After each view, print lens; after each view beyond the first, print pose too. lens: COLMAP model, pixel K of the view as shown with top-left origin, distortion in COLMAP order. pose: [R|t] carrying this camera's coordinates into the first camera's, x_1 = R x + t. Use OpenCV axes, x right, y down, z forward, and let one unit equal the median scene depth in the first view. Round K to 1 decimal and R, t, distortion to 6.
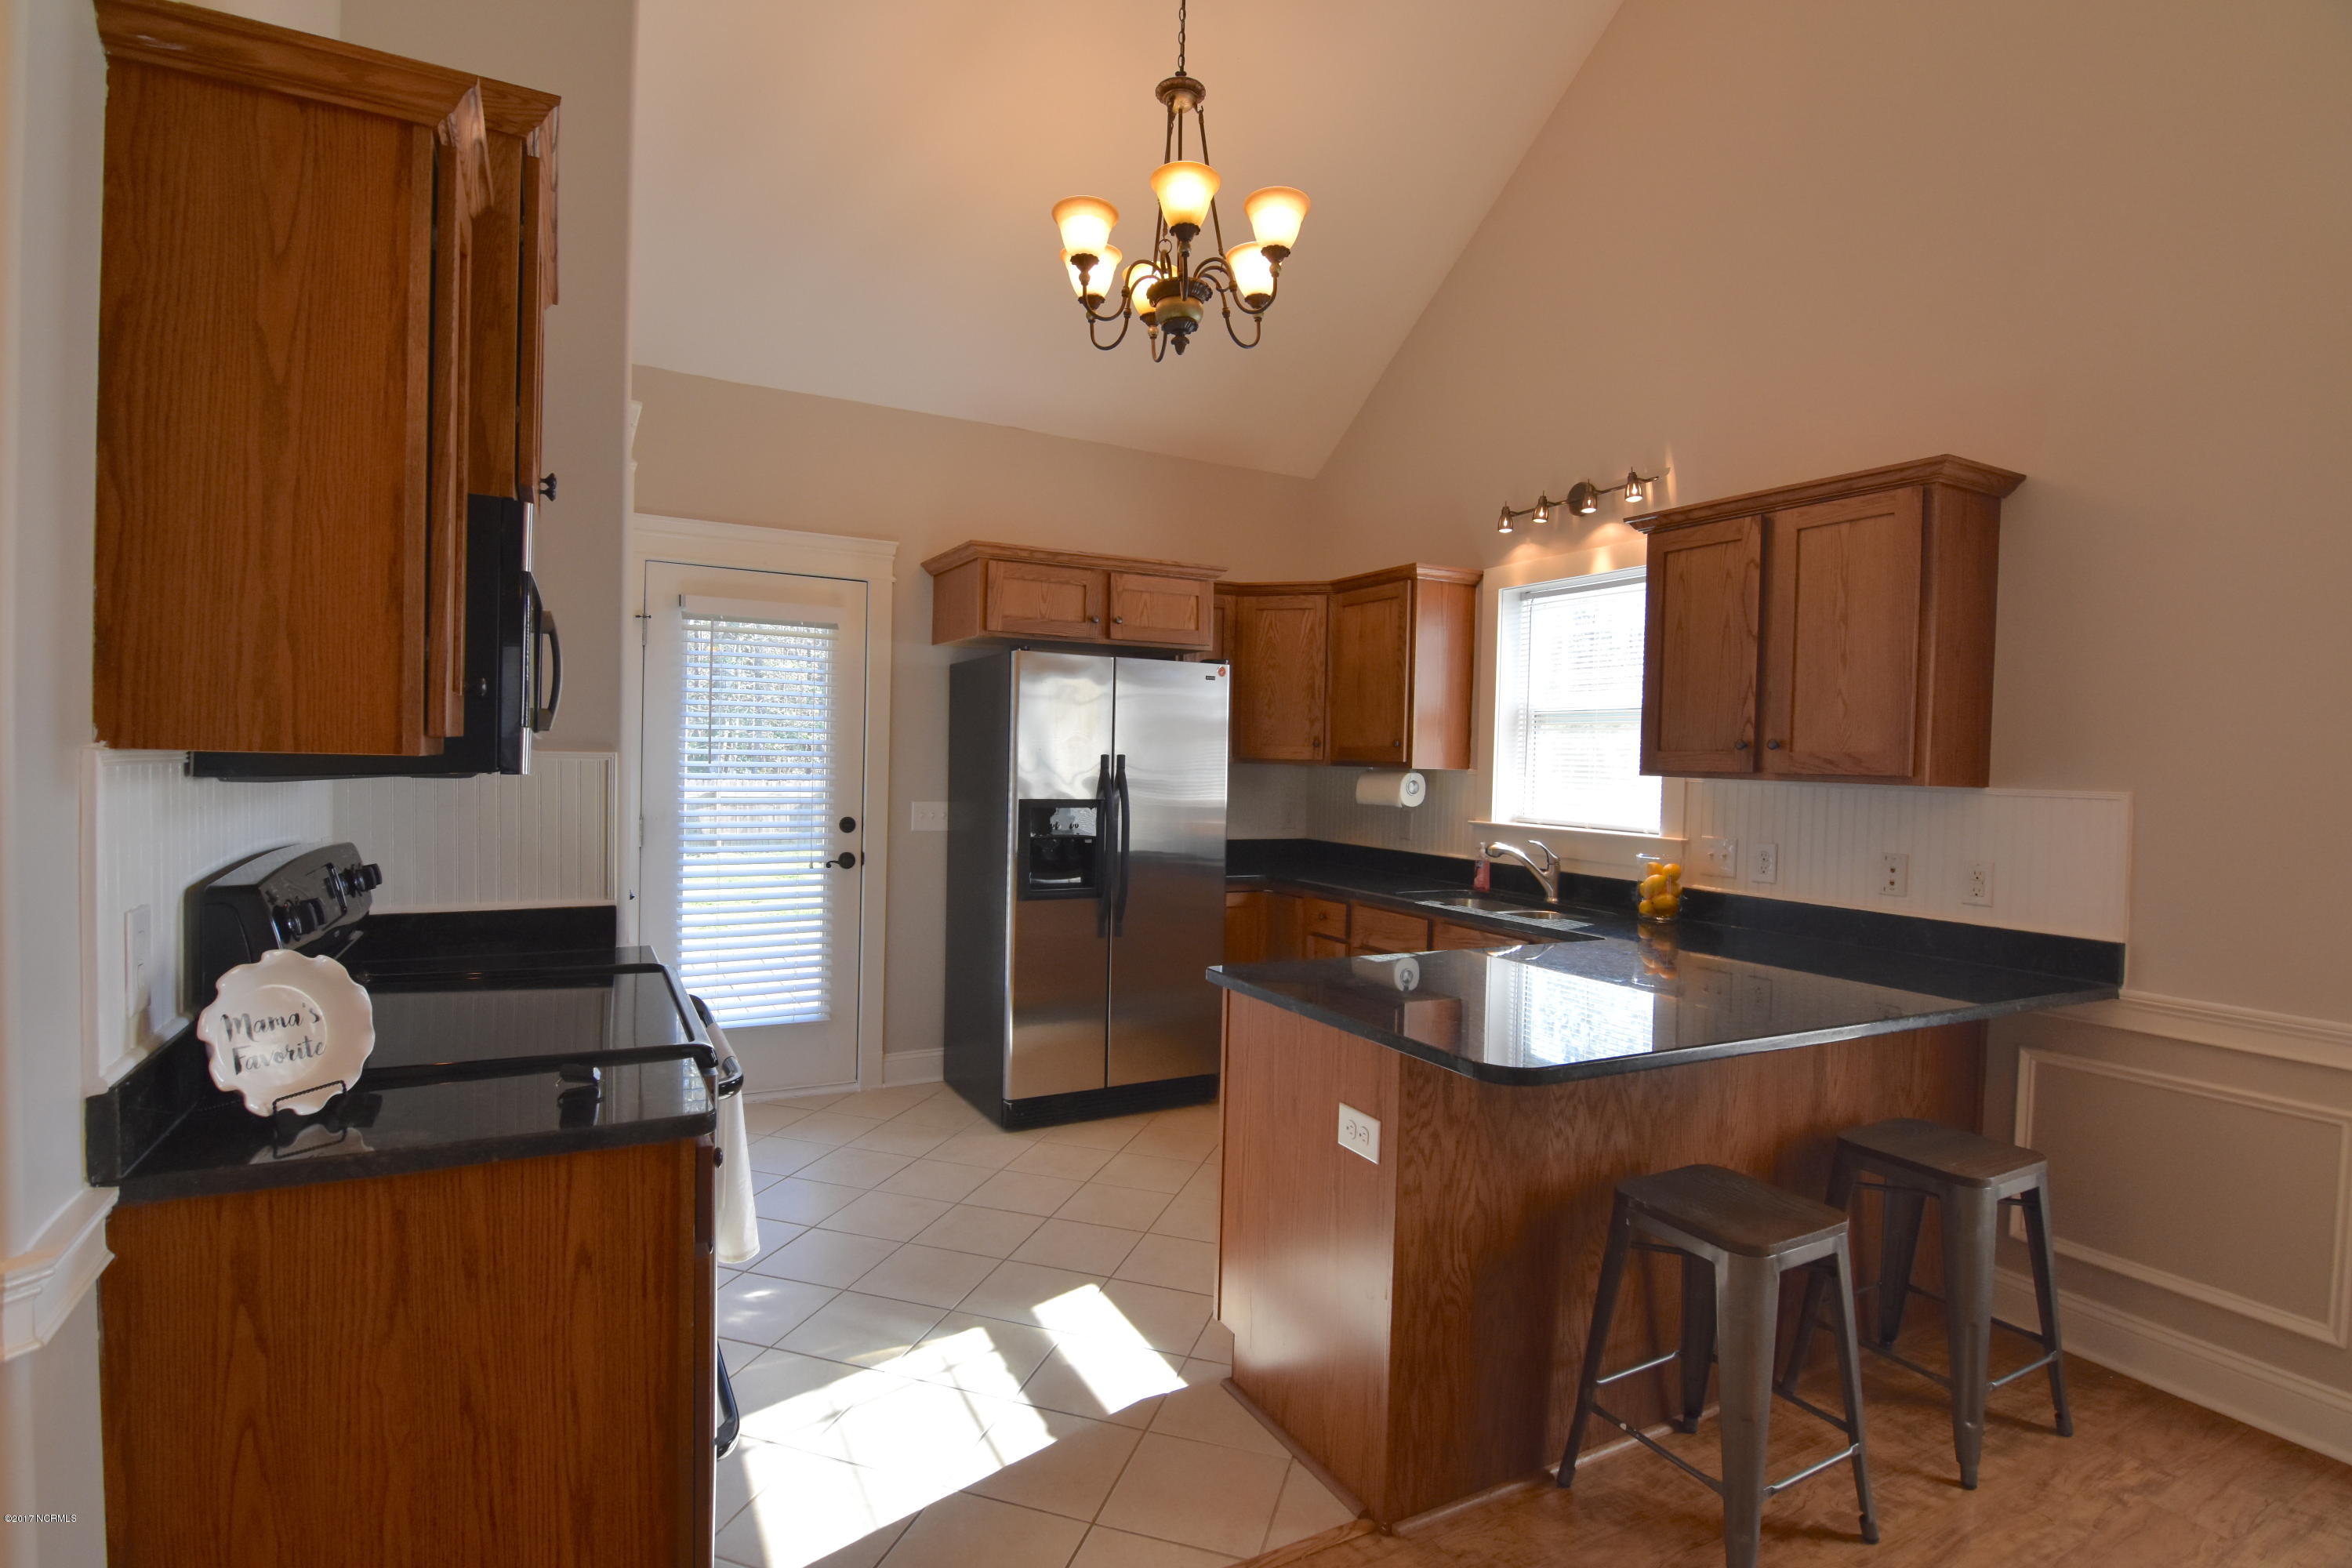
lens RADIAL K [[1137.1, 0, 1165.9], [0, 1137.1, 790.0], [0, 0, 1]] dist [-0.005448, -0.009939]
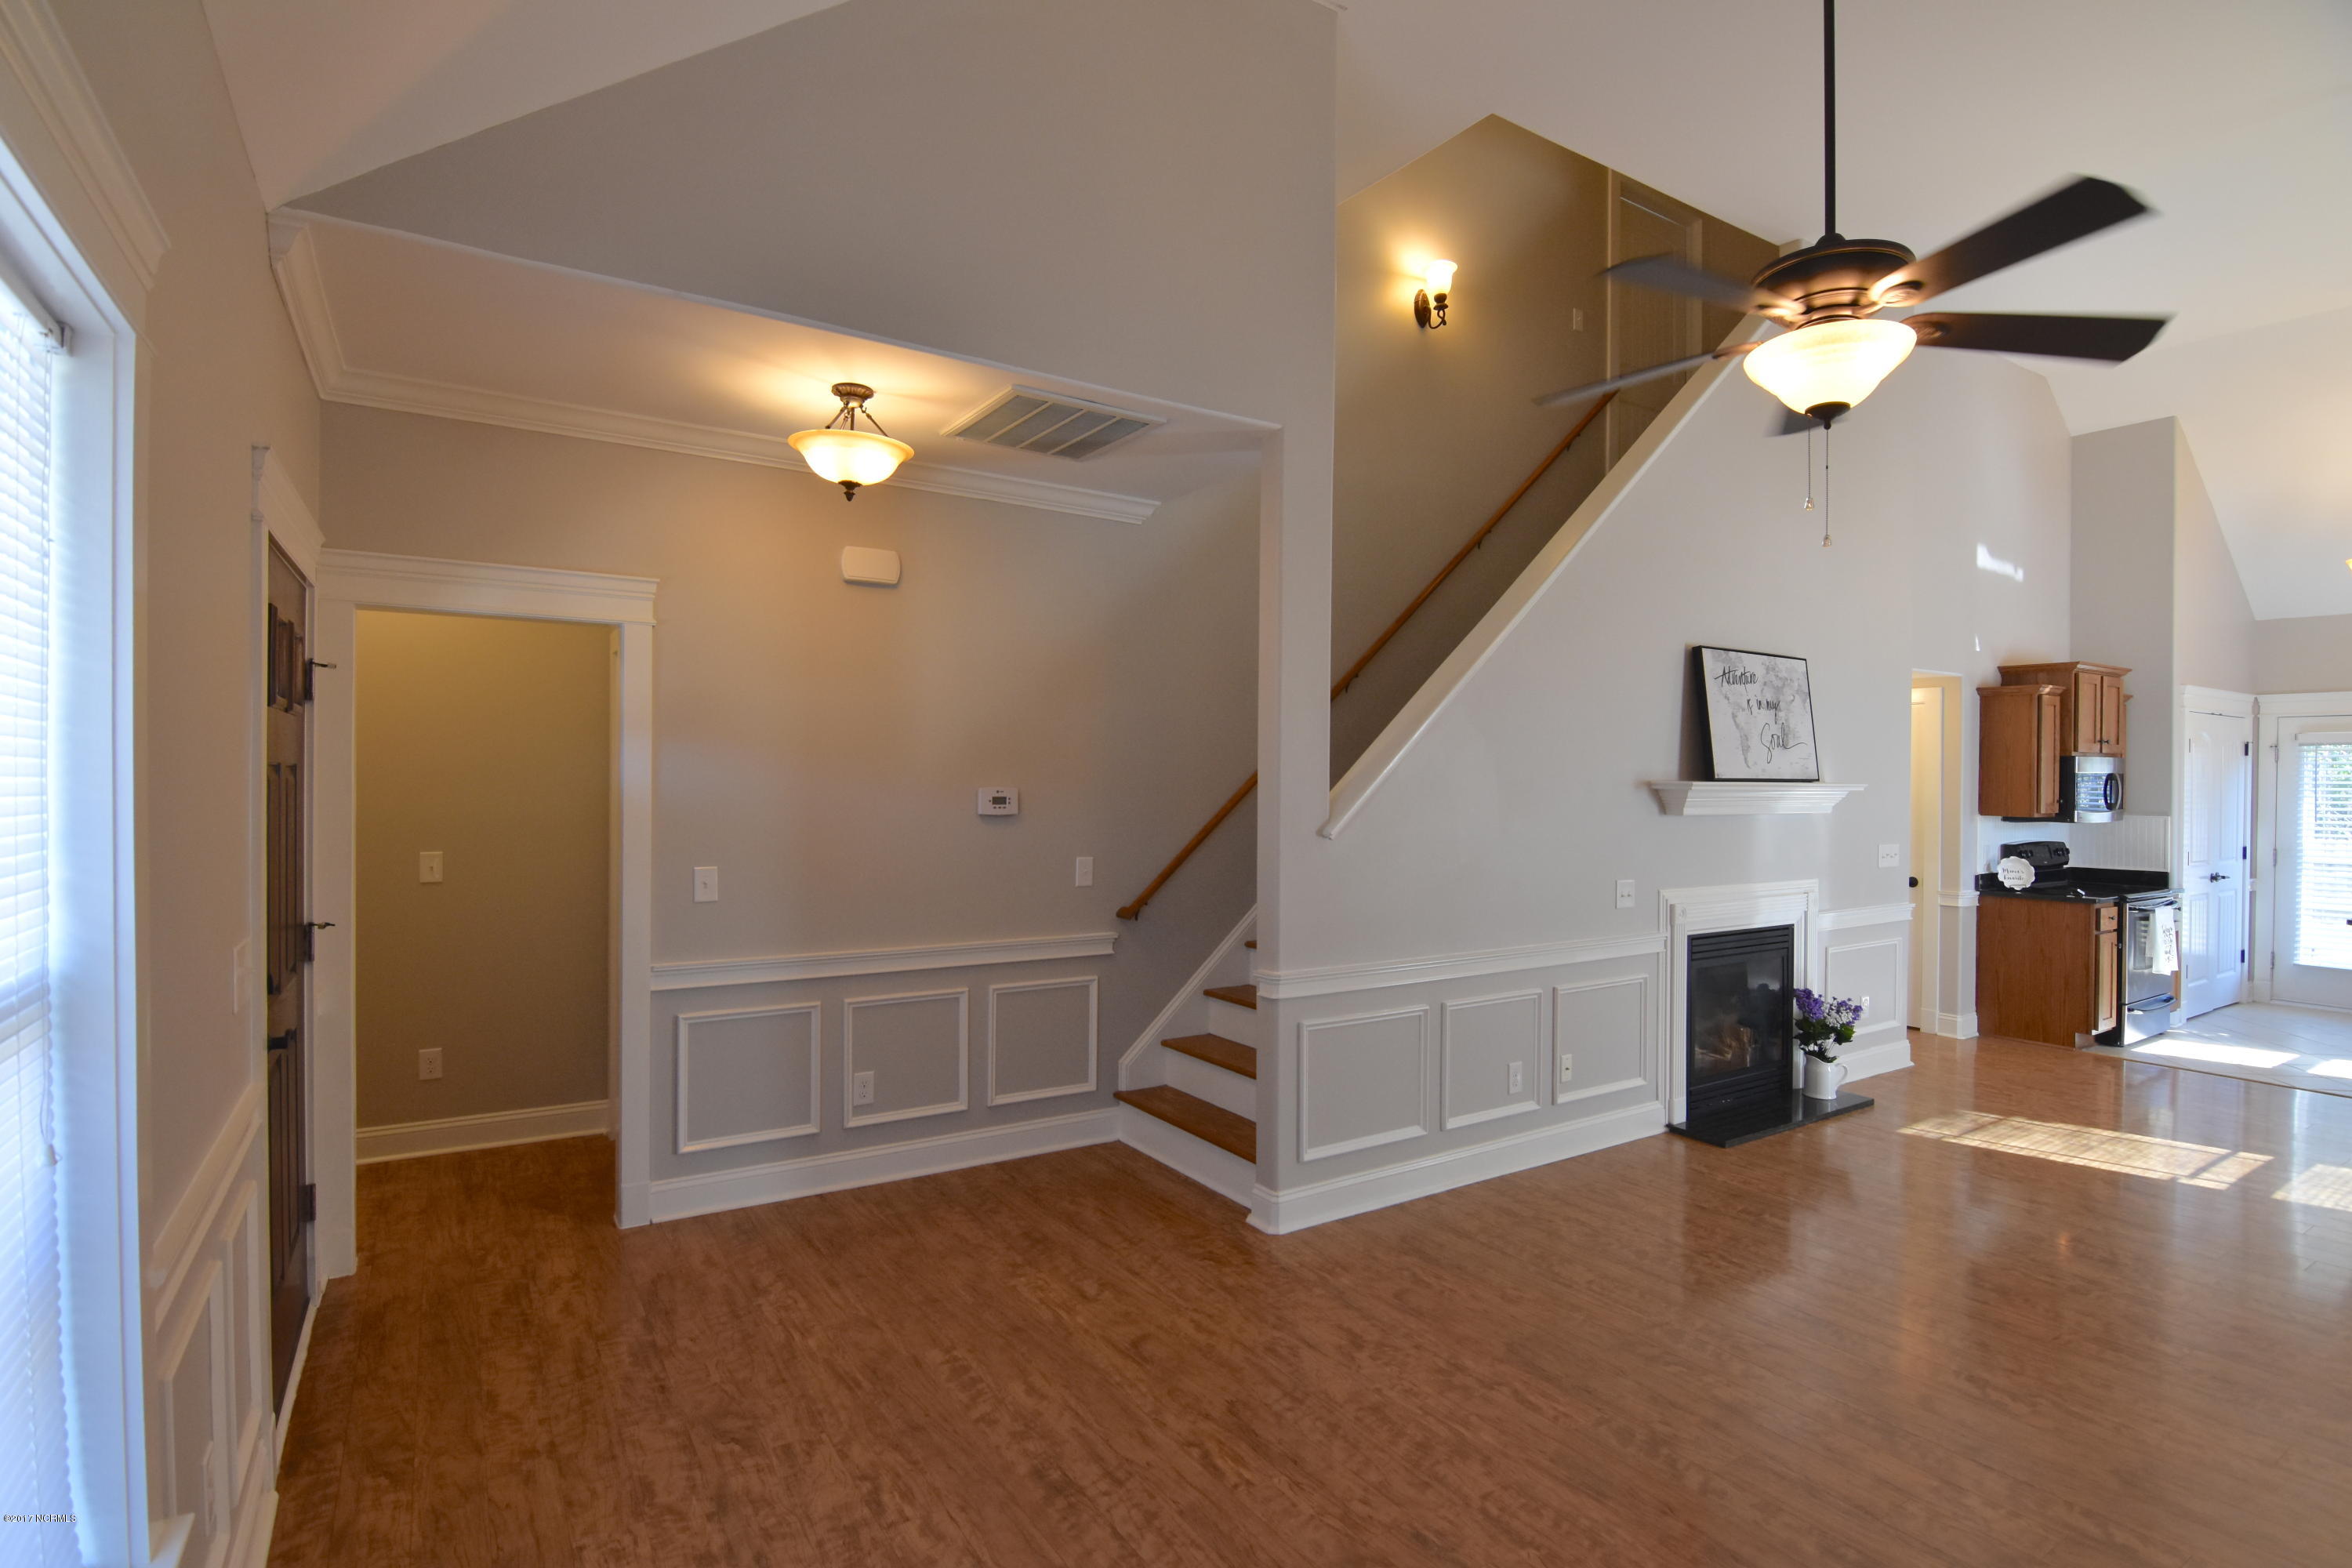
lens RADIAL K [[1137.1, 0, 1164.6], [0, 1137.1, 784.8], [0, 0, 1]] dist [-0.005448, -0.009939]
pose [[0.077279, -0.020430, -0.996800, 1.732074], [-0.035418, 0.999103, -0.023223, 0.033565], [0.996380, 0.037100, 0.076486, -1.387935]]
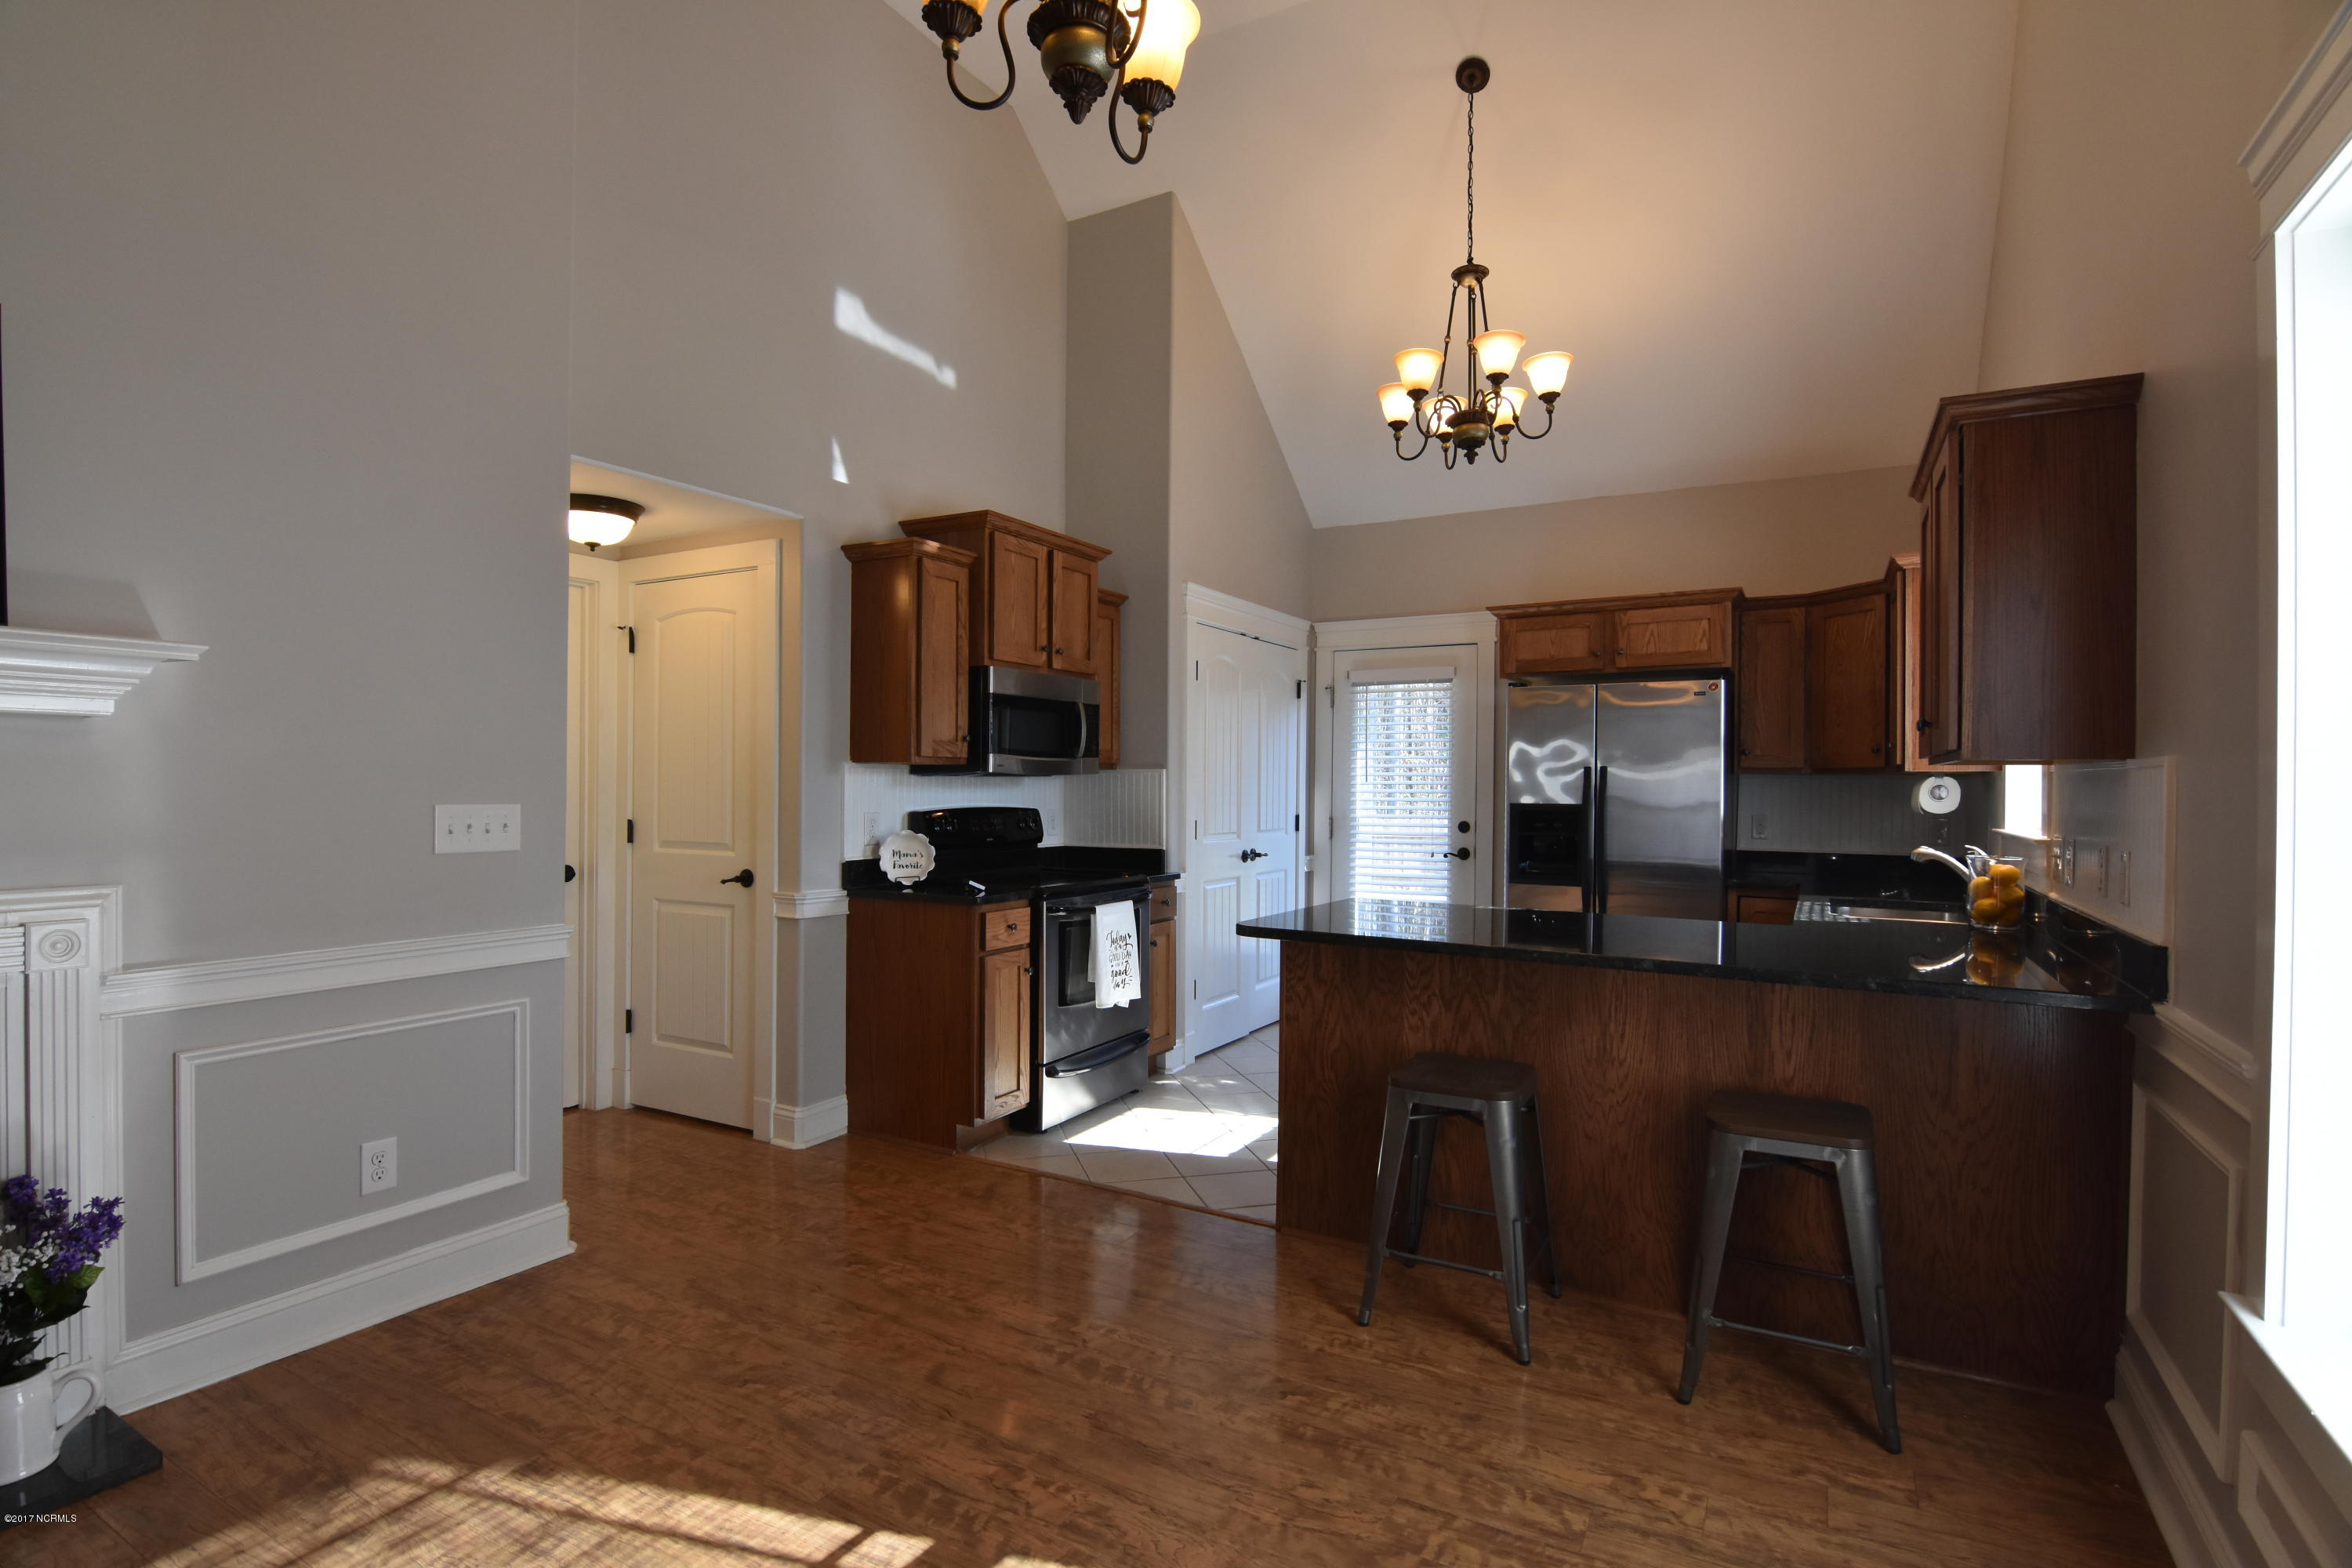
lens RADIAL K [[1137.1, 0, 1163.8], [0, 1137.1, 790.8], [0, 0, 1]] dist [-0.005448, -0.009939]
pose [[0.531120, -0.017649, -0.847112, 0.956963], [-0.018781, 0.999292, -0.032595, 0.055094], [0.847088, 0.033222, 0.530413, -0.013096]]
